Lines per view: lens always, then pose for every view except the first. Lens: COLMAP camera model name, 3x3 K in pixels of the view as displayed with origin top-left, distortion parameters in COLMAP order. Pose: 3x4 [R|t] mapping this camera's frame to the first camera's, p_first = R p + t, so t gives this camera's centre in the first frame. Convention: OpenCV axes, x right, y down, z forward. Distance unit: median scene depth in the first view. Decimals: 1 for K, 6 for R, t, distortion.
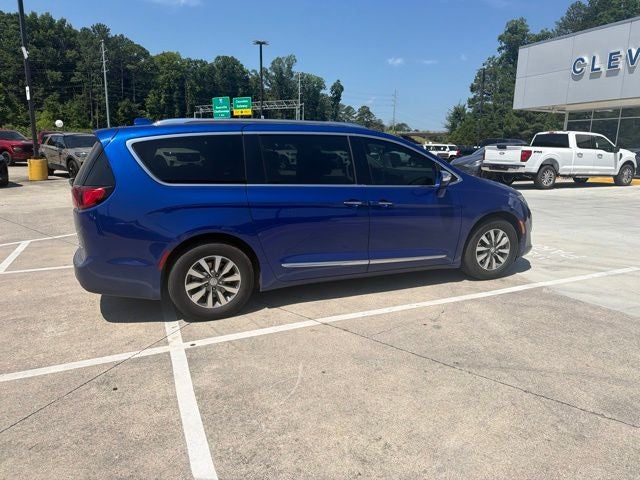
lens RADIAL K [[446.9, 0, 320.8], [0, 446.9, 243.2], [0, 0, 1]] dist [0.039526, -0.054186]
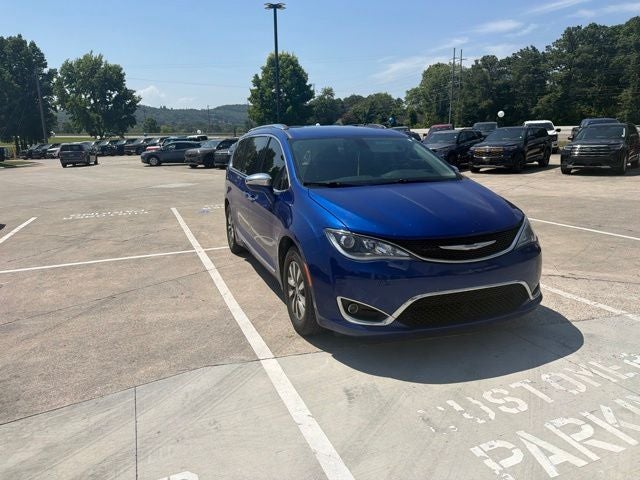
lens RADIAL K [[446.3, 0, 322.5], [0, 446.3, 238.0], [0, 0, 1]] dist [0.032637, -0.042957]
pose [[-0.017863, 0.209041, -0.977744, 1.053988], [-0.188292, 0.959699, 0.208623, -0.220884], [0.981951, 0.187828, 0.022218, 1.003392]]
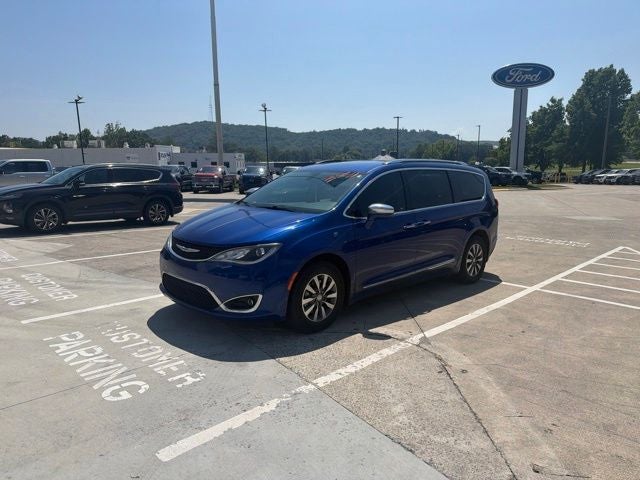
lens RADIAL K [[446.9, 0, 320.8], [0, 446.9, 243.2], [0, 0, 1]] dist [0.039526, -0.054186]
pose [[-0.924834, 0.050016, -0.377068, 0.554025], [-0.091291, 0.933155, 0.347689, -0.453789], [0.369253, 0.355977, -0.858447, 2.036185]]
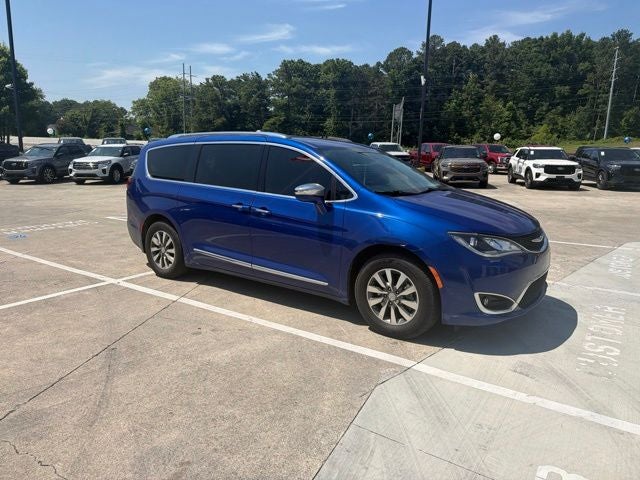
lens RADIAL K [[446.3, 0, 322.5], [0, 446.3, 238.0], [0, 0, 1]] dist [0.032637, -0.042957]
pose [[0.531506, 0.159552, -0.831892, 0.906331], [-0.189638, 0.979585, 0.066717, -0.105865], [0.825554, 0.122298, 0.550912, 0.491455]]
